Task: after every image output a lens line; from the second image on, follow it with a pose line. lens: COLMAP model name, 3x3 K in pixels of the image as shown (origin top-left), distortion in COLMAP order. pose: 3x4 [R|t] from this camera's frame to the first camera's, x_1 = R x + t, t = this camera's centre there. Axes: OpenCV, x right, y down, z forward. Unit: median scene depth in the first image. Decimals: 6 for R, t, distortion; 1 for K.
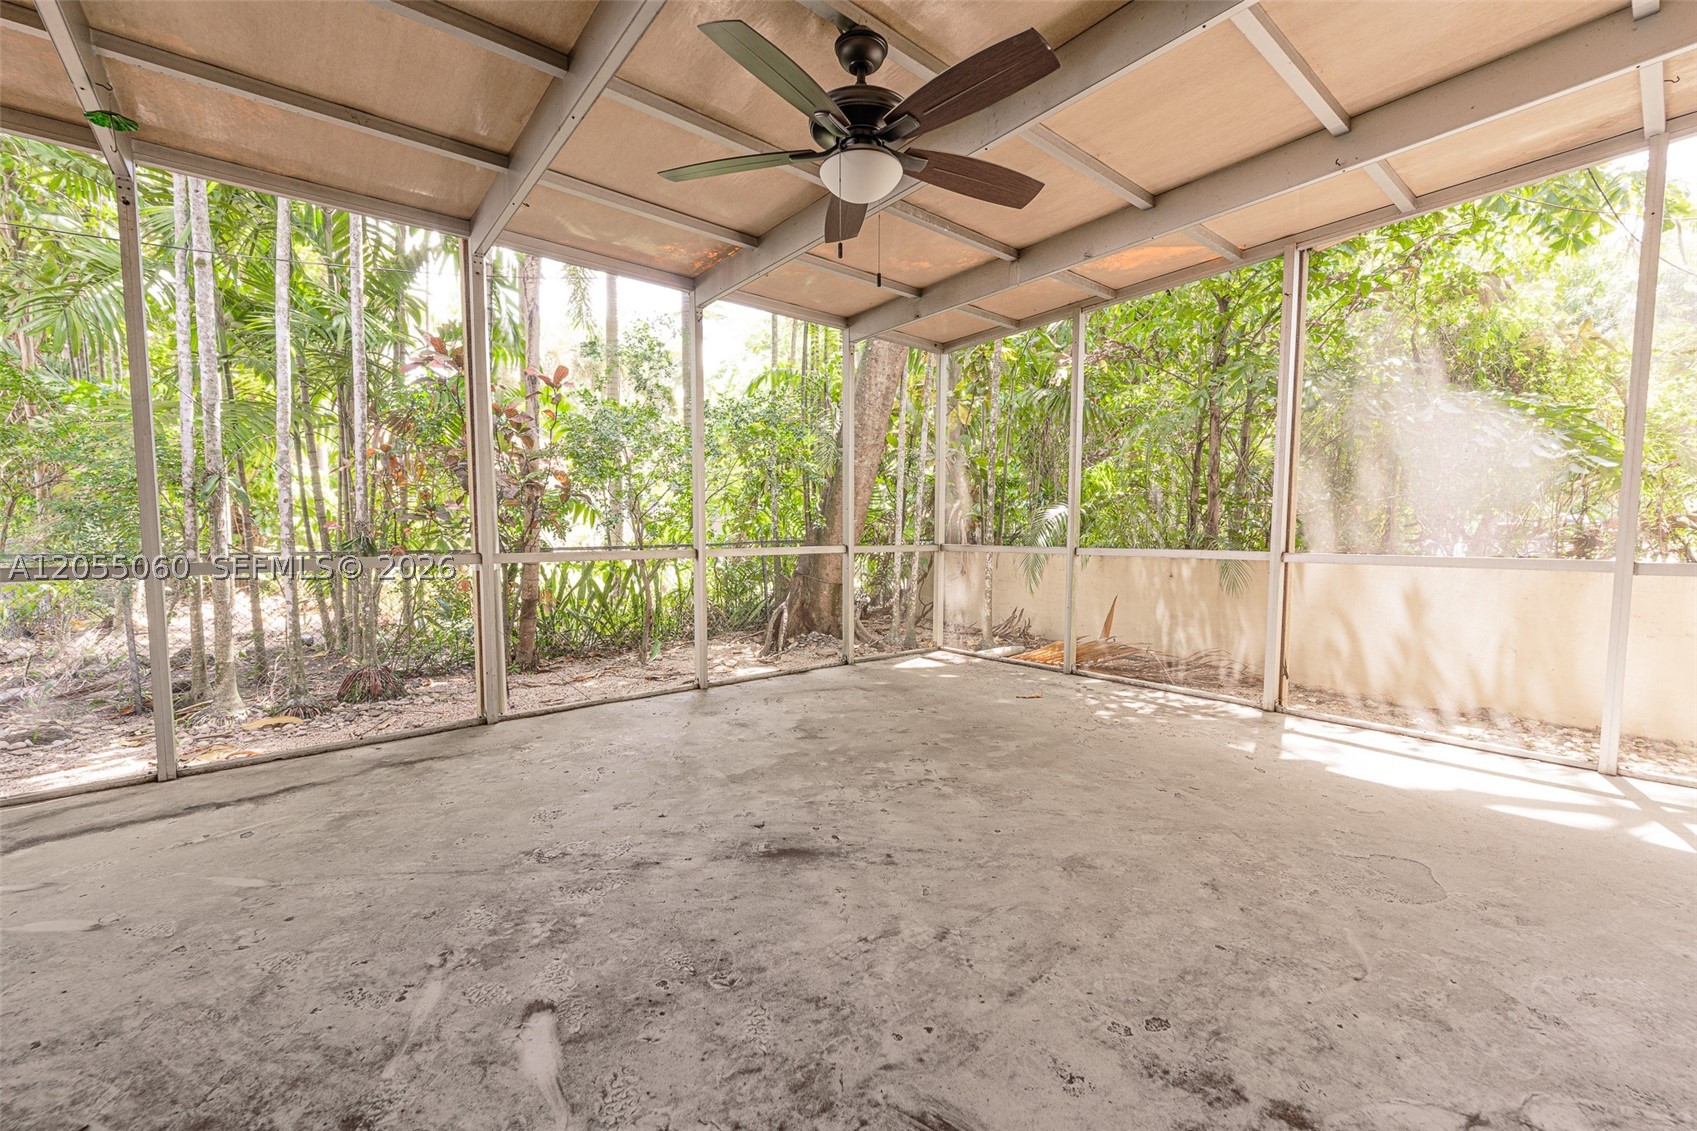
lens RADIAL K [[687.1, 0, 852.8], [0, 687.1, 566.2], [0, 0, 1]] dist [0.001930, -0.000922]
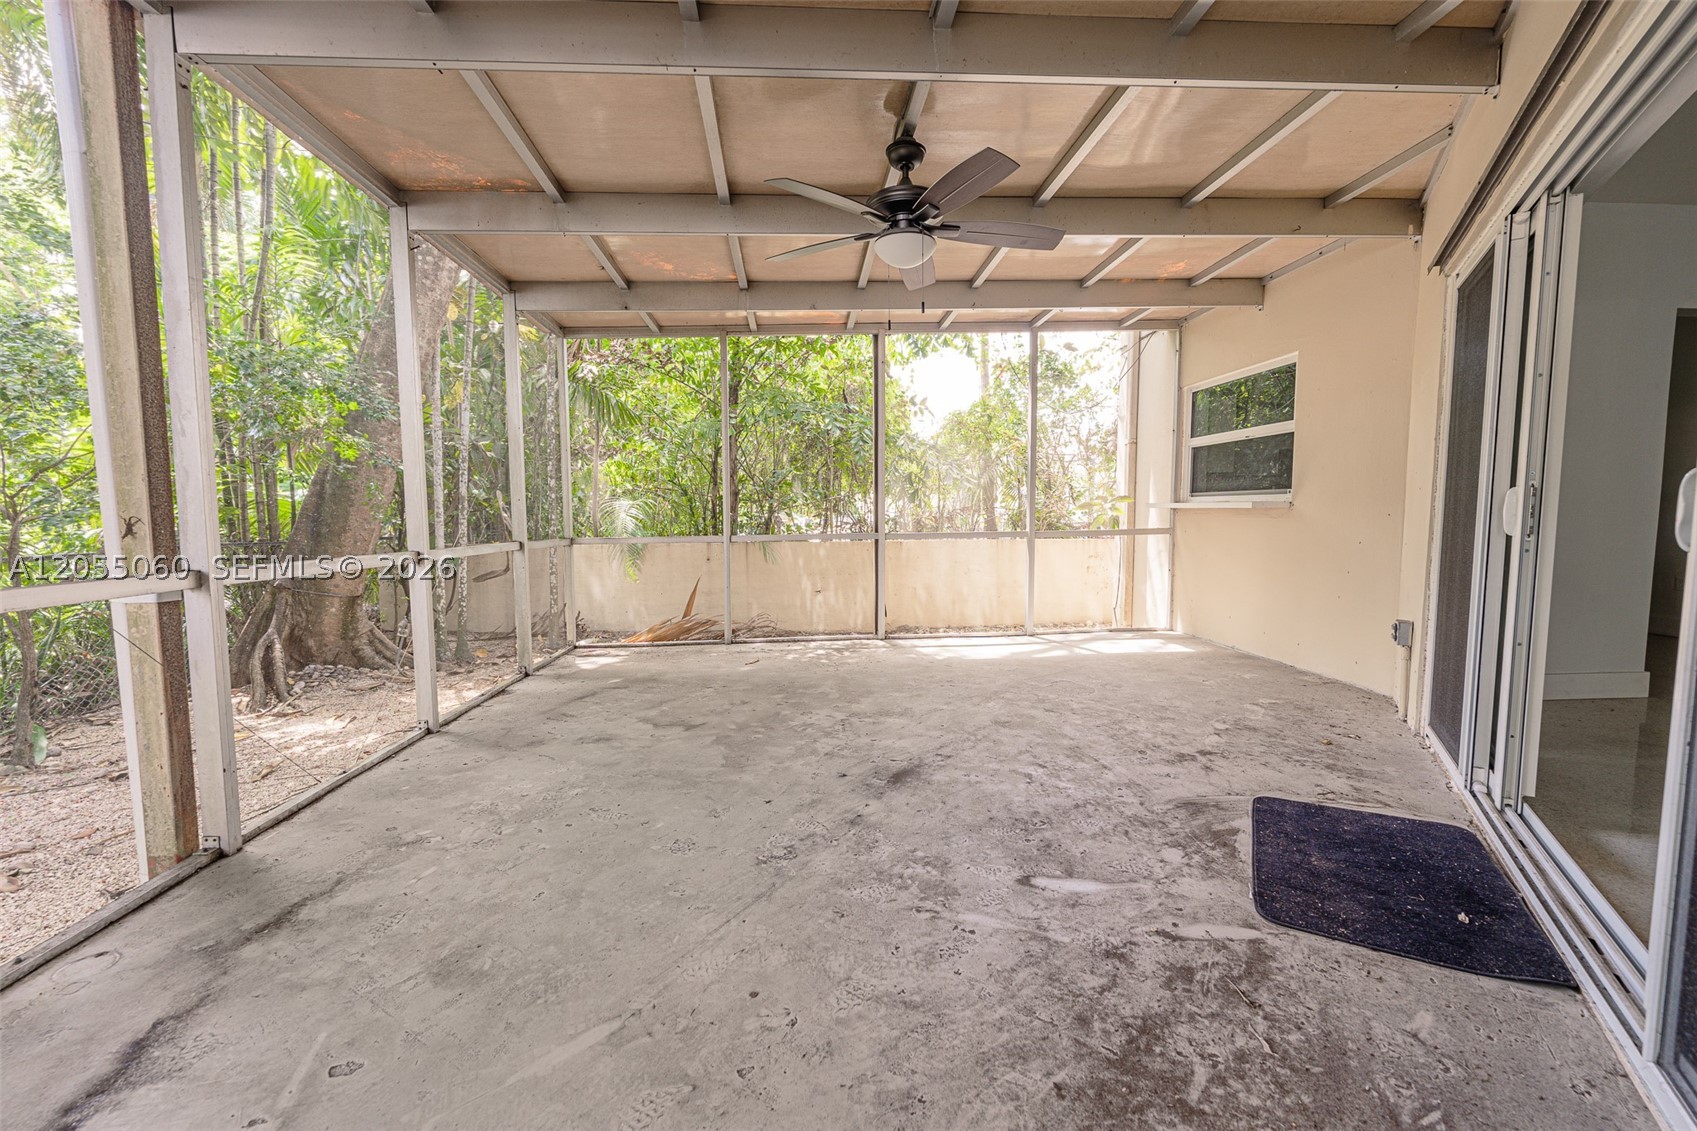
lens RADIAL K [[687.1, 0, 853.3], [0, 687.1, 571.4], [0, 0, 1]] dist [0.001930, -0.000922]
pose [[0.565713, -0.070463, 0.821586, -1.069342], [0.058337, 0.997266, 0.045362, -0.015889], [-0.822536, 0.022268, 0.568276, 0.326325]]
